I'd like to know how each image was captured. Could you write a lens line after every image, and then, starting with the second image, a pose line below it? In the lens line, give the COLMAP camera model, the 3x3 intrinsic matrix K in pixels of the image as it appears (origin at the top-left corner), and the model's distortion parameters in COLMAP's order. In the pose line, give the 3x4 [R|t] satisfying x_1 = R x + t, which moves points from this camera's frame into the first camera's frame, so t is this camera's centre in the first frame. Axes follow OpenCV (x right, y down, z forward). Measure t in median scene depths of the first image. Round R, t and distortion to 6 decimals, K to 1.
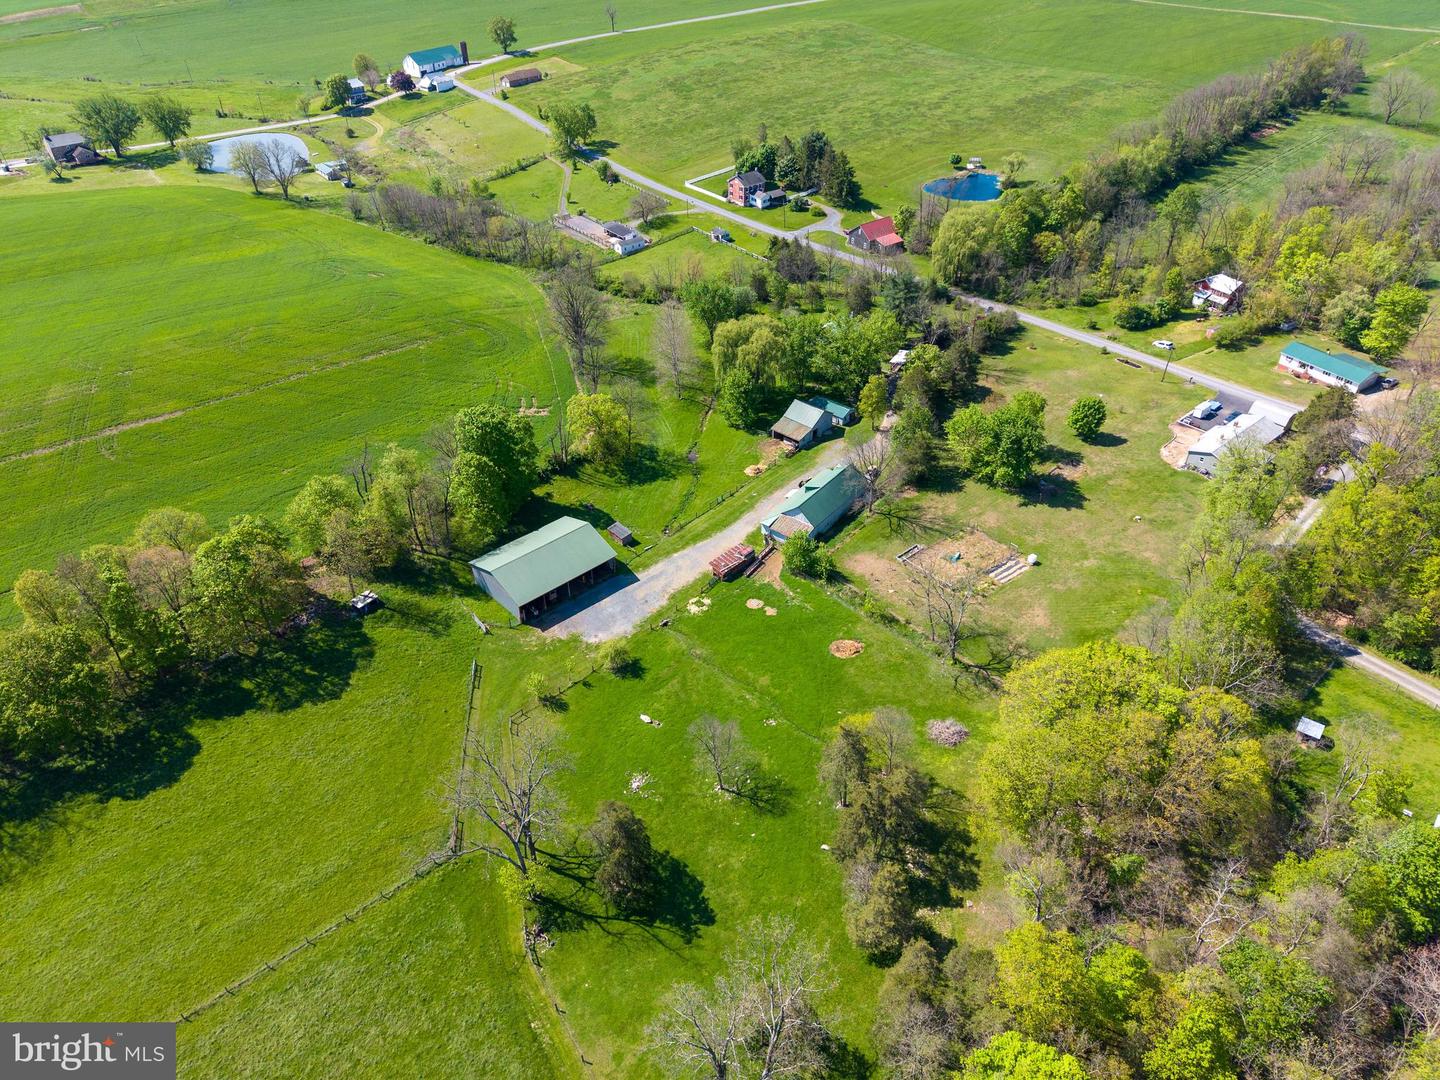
lens RADIAL K [[966.3, 0, 719.2], [0, 966.3, 545.4], [0, 0, 1]] dist [0.027277, -0.026455]
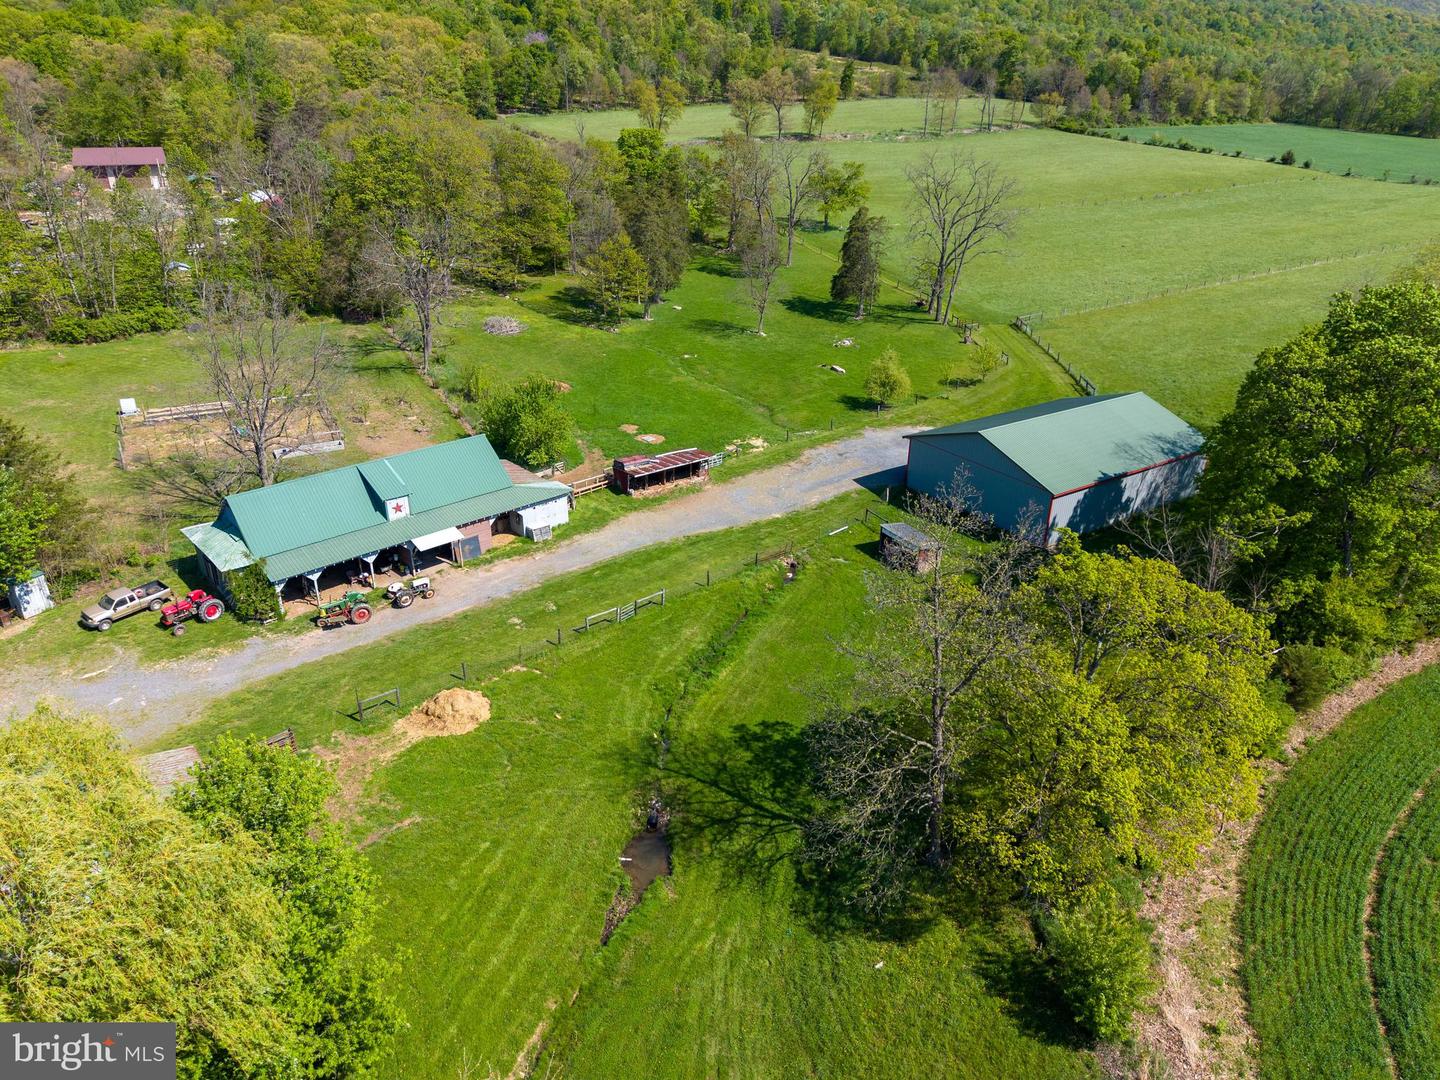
lens RADIAL K [[966.3, 0, 718.5], [0, 966.3, 545.5], [0, 0, 1]] dist [0.027277, -0.026455]
pose [[-0.986851, -0.073535, 0.143935, -0.069592], [0.093207, 0.468629, 0.878464, -0.314822], [-0.132050, 0.880329, -0.455613, 1.007707]]
